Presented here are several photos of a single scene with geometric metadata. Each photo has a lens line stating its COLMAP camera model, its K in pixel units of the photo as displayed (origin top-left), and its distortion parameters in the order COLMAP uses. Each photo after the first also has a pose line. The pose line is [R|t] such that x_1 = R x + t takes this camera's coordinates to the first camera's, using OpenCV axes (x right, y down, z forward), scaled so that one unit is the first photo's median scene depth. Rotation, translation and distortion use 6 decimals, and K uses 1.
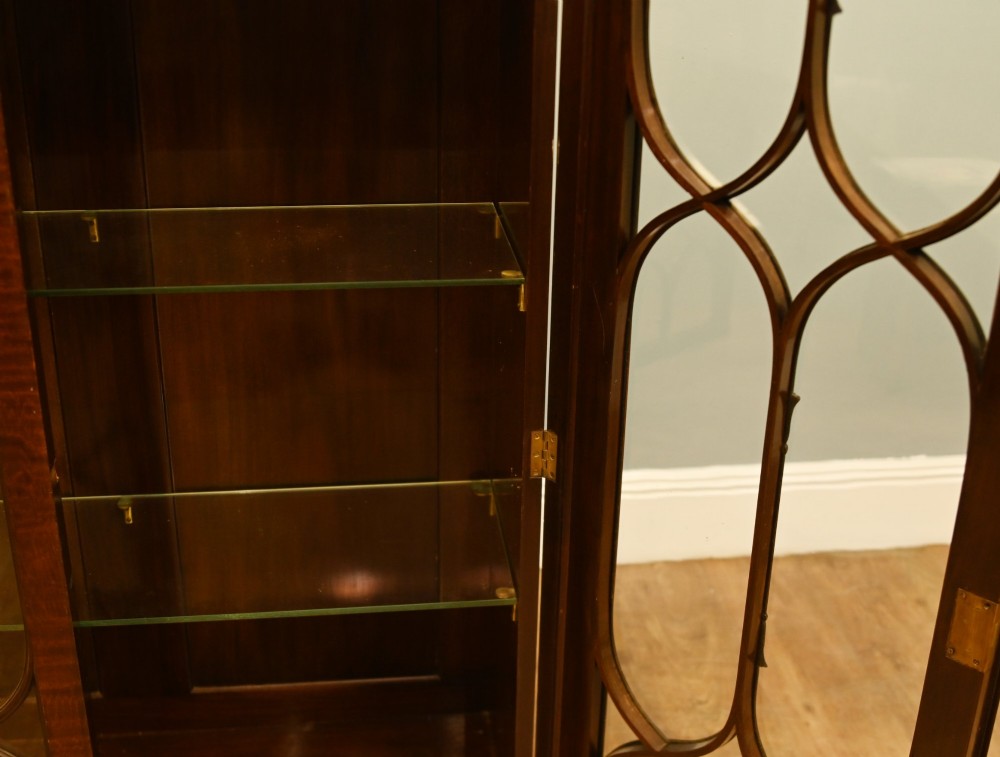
lens RADIAL K [[1211.5, 0, 500.0], [0, 1211.5, 378.5], [0, 0, 1]] dist [-0.098417, -0.007072]
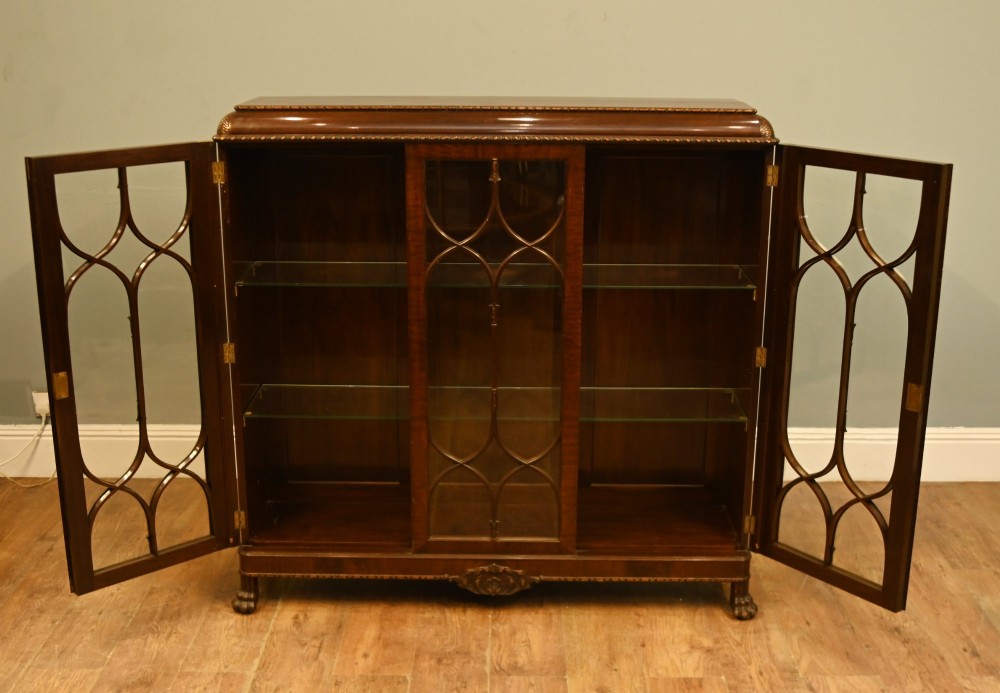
lens RADIAL K [[1146.4, 0, 489.4], [0, 1146.4, 371.0], [0, 0, 1]] dist [-0.081232, 0.004393]
pose [[0.988271, 0.023578, -0.150877, -0.187632], [-0.041279, 0.992474, -0.115285, 0.439928], [0.147023, 0.120161, 0.981807, -1.639479]]
